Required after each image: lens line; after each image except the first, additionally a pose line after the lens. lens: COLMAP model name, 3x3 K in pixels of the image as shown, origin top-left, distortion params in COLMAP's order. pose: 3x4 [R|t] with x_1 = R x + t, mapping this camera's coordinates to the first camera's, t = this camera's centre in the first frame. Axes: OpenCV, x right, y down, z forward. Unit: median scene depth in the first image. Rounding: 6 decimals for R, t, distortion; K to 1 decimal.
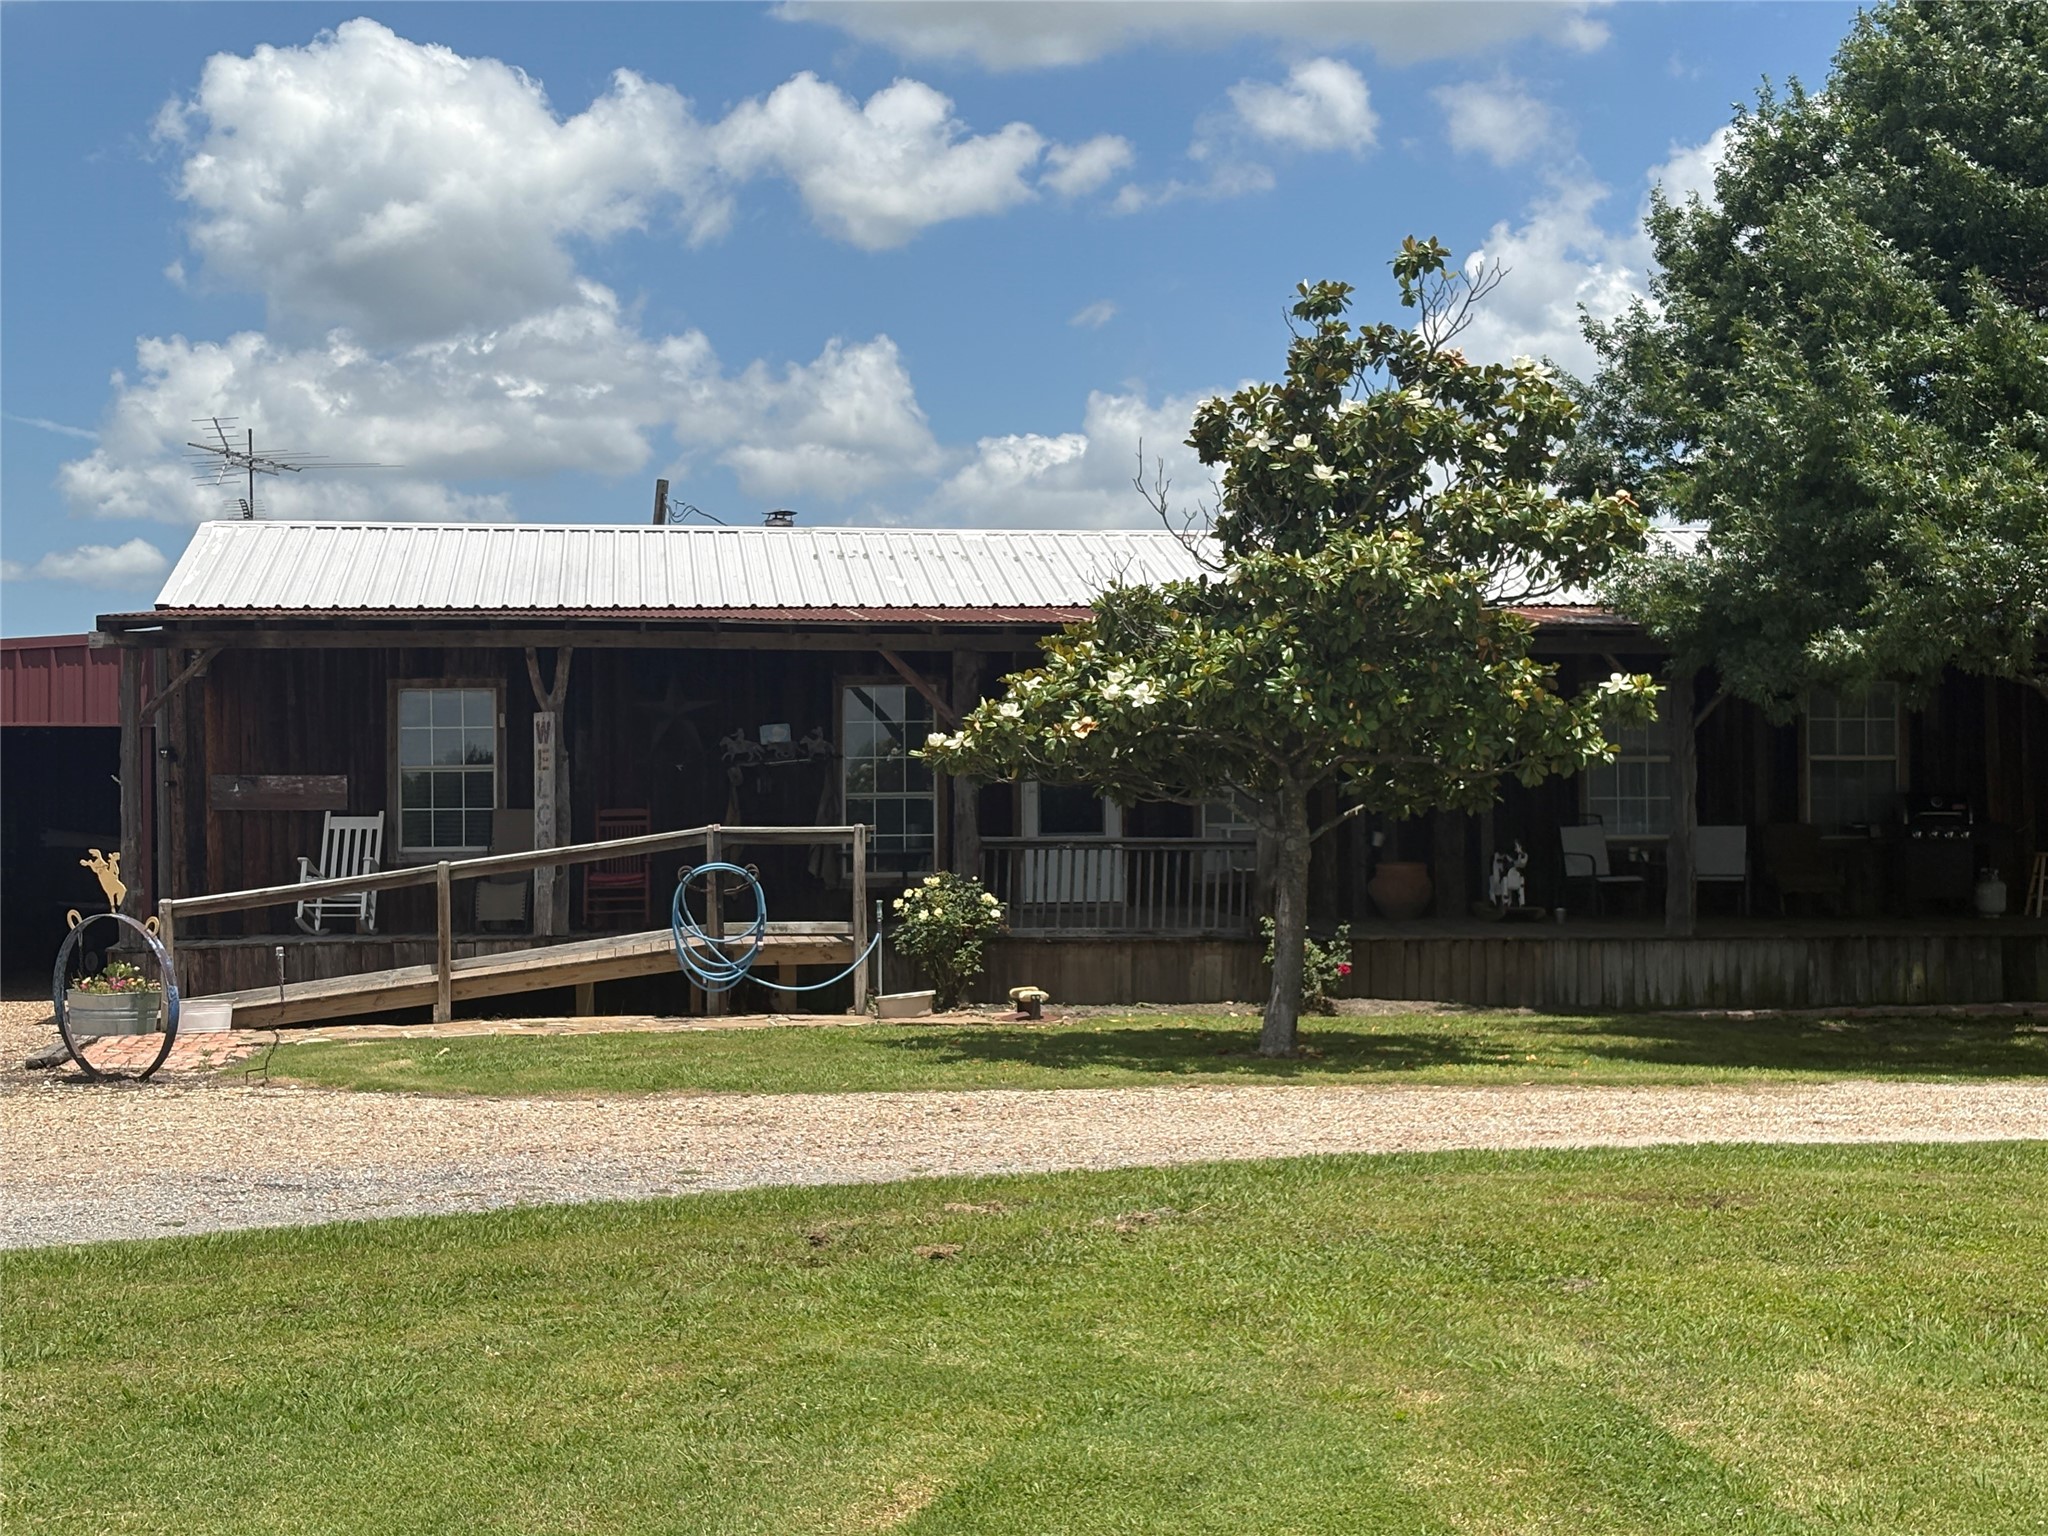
lens RADIAL K [[3216.1, 0, 1024.4], [0, 3216.1, 770.0], [0, 0, 1]] dist [0.034074, 0.000000]
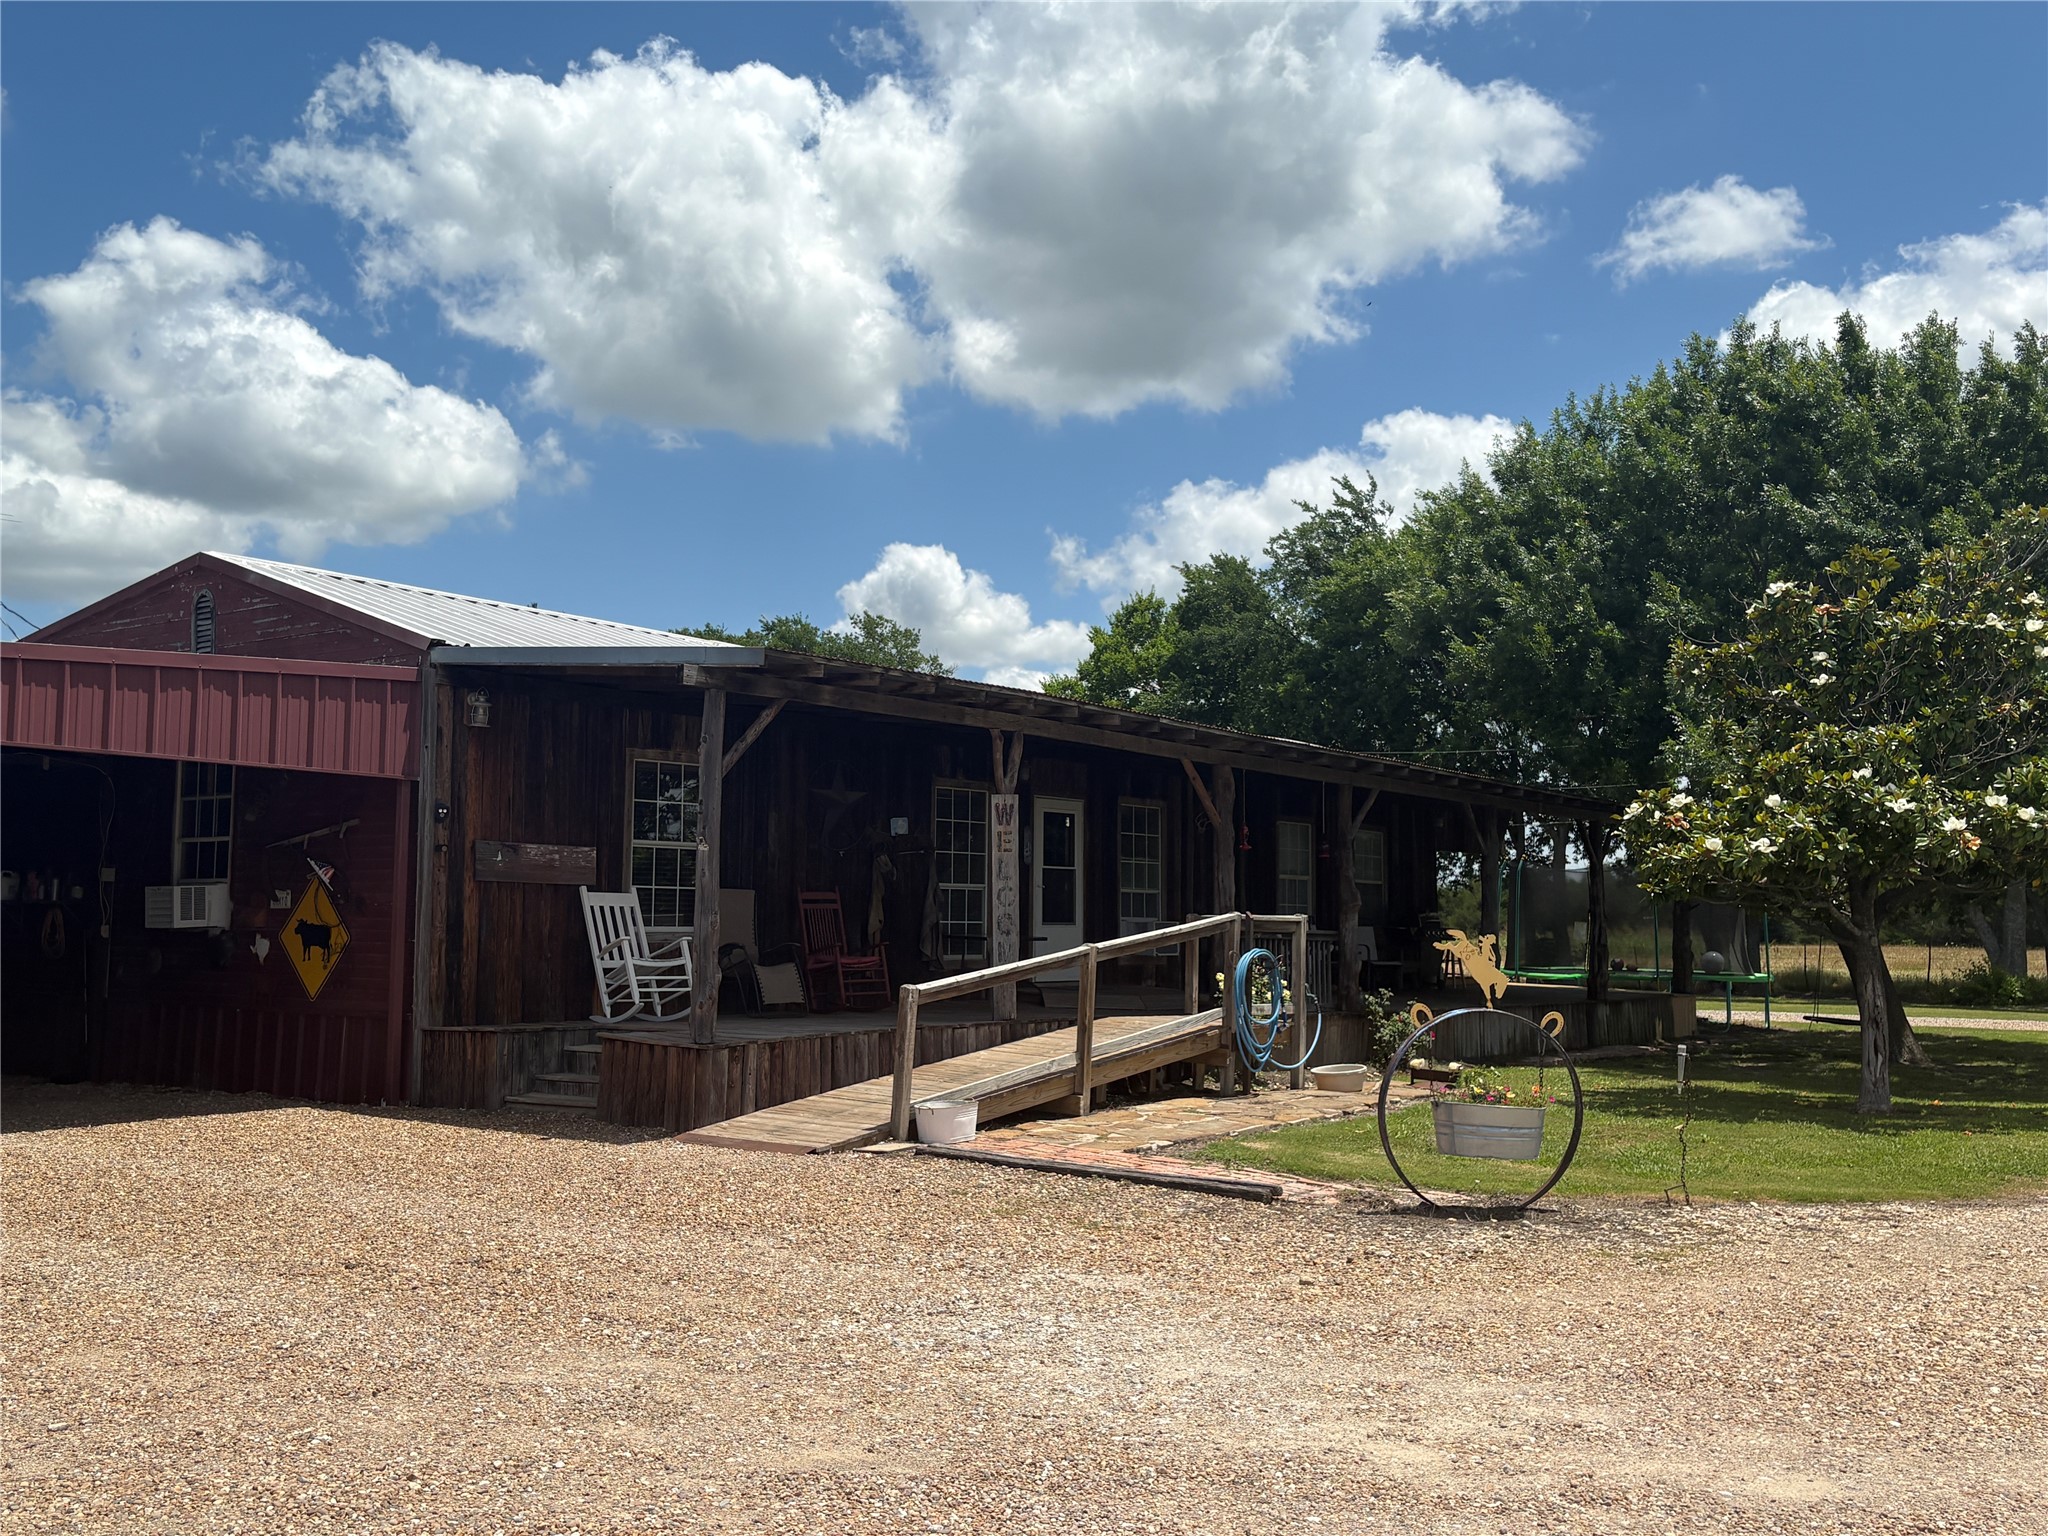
lens RADIAL K [[1930.5, 0, 1023.5], [0, 1930.5, 769.3], [0, 0, 1]] dist [-0.006384, 0.000000]
pose [[0.702978, 0.072908, 0.707465, -0.520554], [-0.029108, 0.996848, -0.073806, 0.016748], [-0.710616, 0.031291, 0.702884, 0.526228]]
